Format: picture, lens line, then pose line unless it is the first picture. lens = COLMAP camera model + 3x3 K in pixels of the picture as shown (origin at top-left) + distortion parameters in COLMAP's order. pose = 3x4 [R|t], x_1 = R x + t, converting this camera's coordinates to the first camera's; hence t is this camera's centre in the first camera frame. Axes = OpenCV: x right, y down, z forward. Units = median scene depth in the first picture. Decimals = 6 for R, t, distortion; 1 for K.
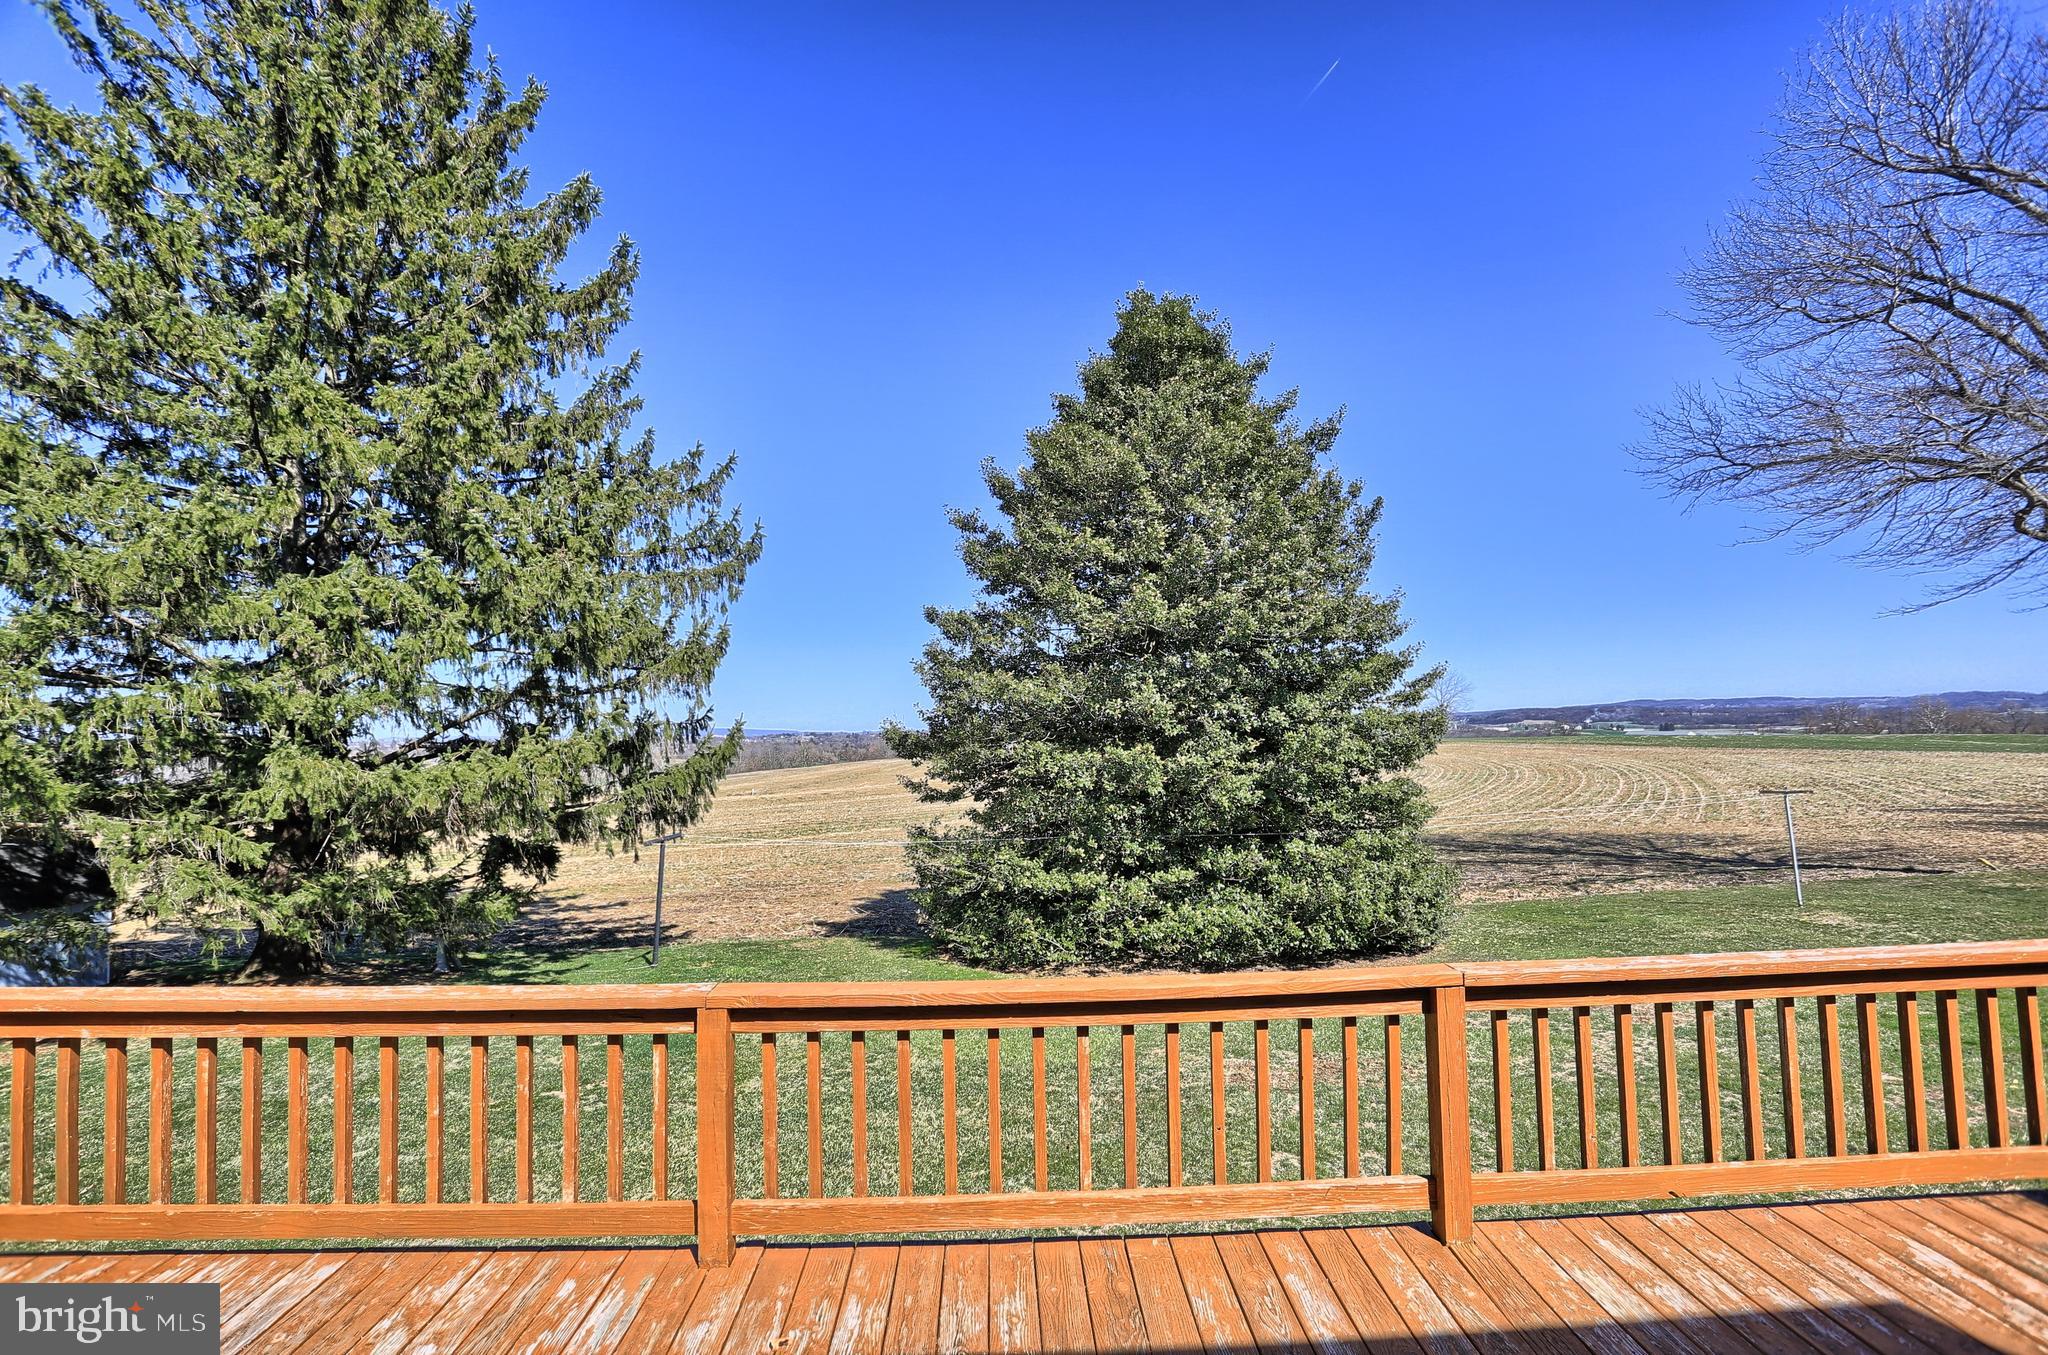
lens RADIAL K [[1006.4, 0, 1024.8], [0, 1006.4, 686.8], [0, 0, 1]] dist [-0.054812, 0.013785]
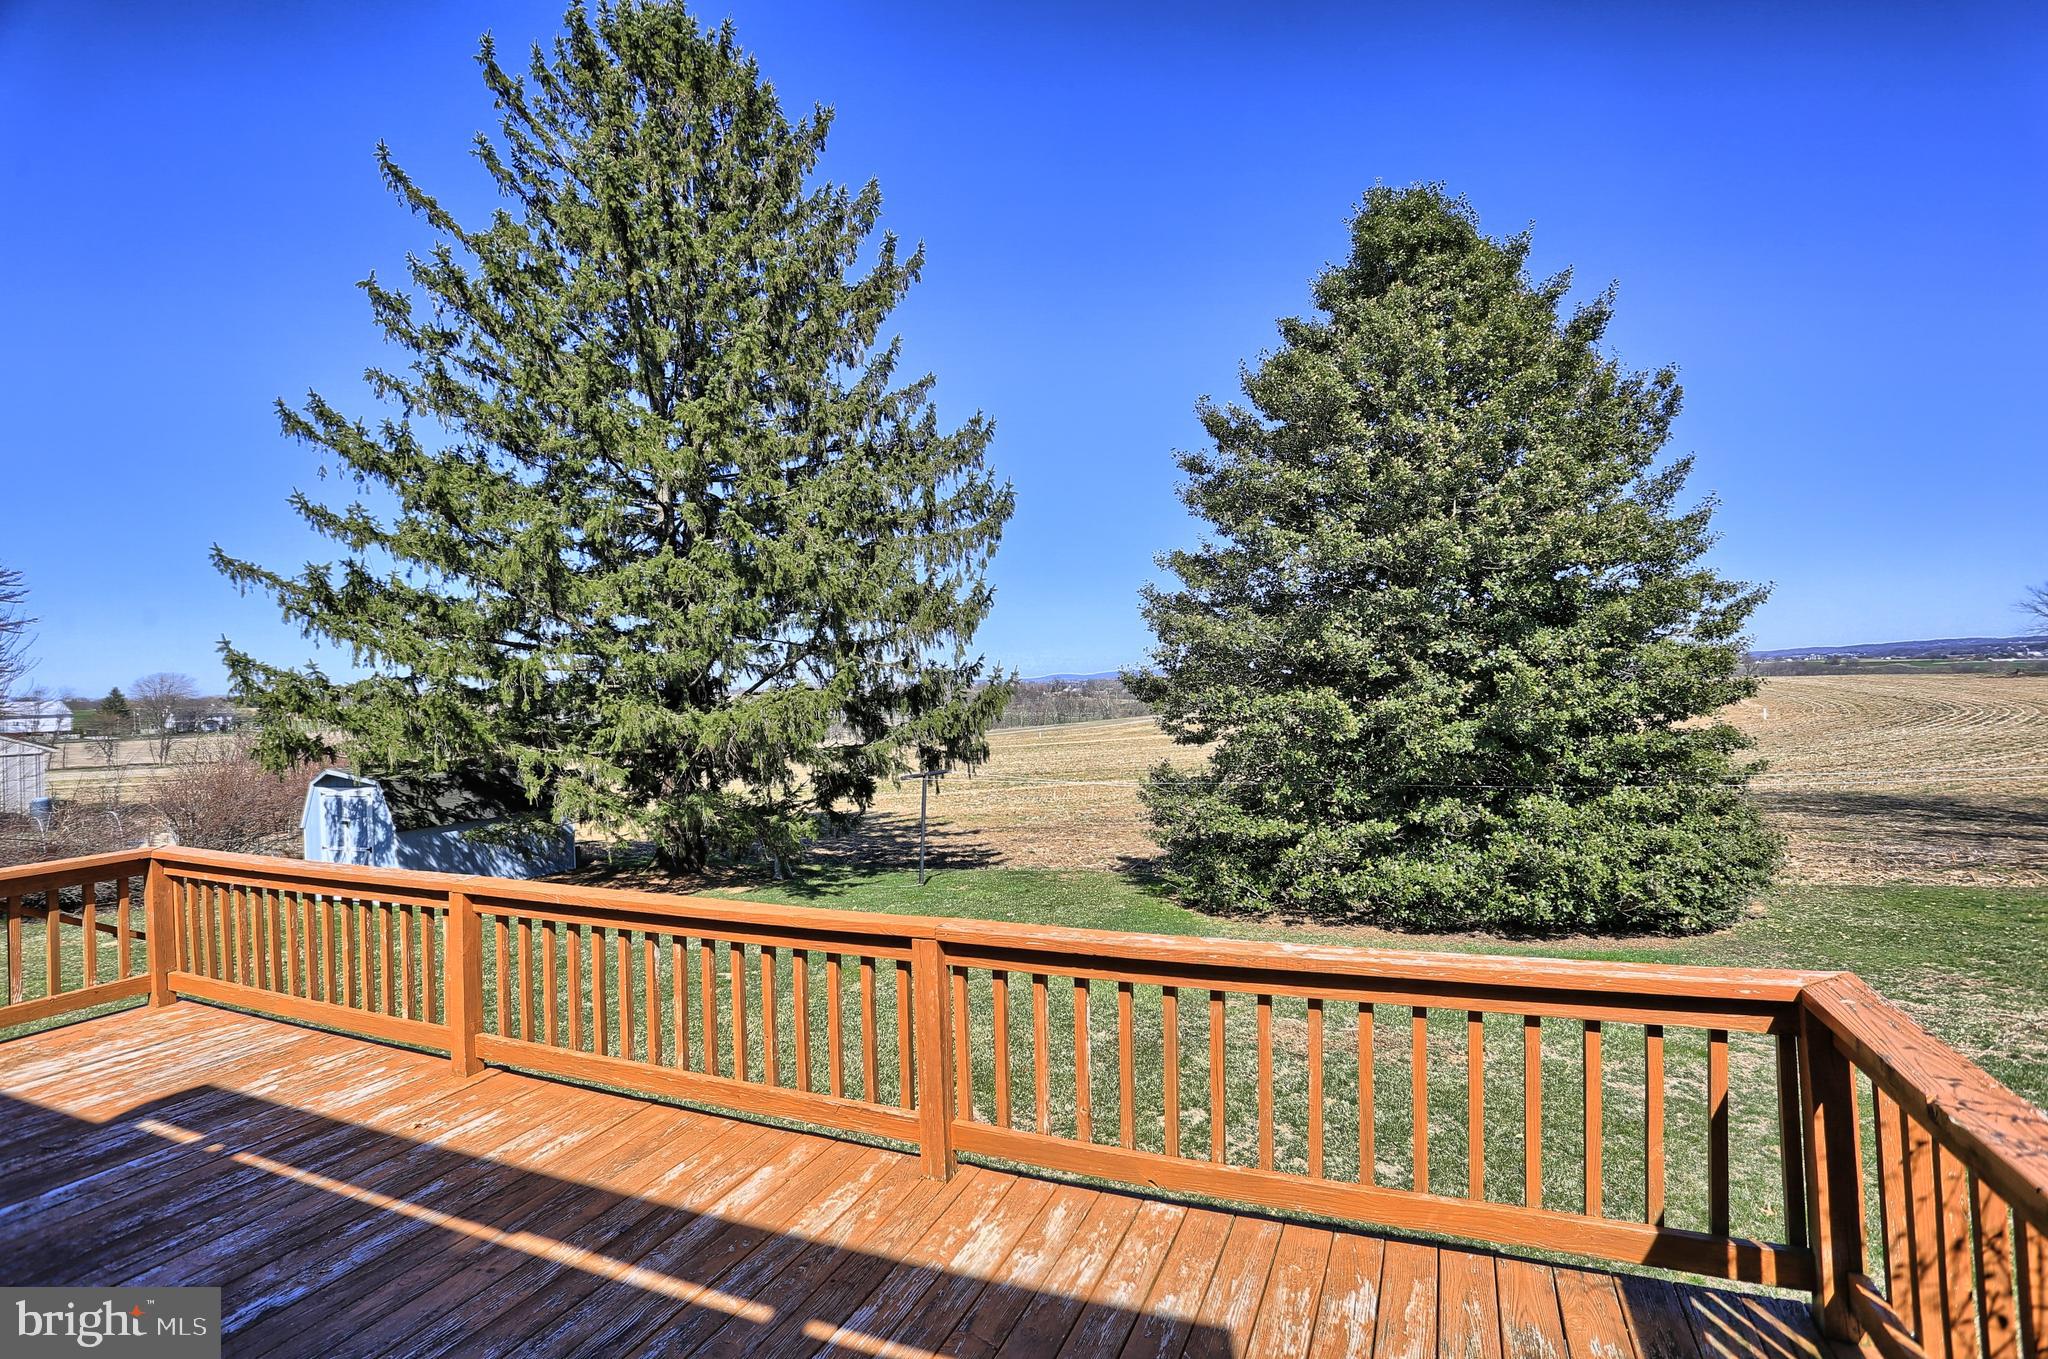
lens RADIAL K [[1006.4, 0, 1009.4], [0, 1006.4, 679.2], [0, 0, 1]] dist [-0.054812, 0.013785]
pose [[0.904790, -0.008797, -0.425767, 0.202224], [0.031277, 0.998459, 0.045837, -0.002690], [0.424708, -0.054790, 0.903671, 0.020624]]
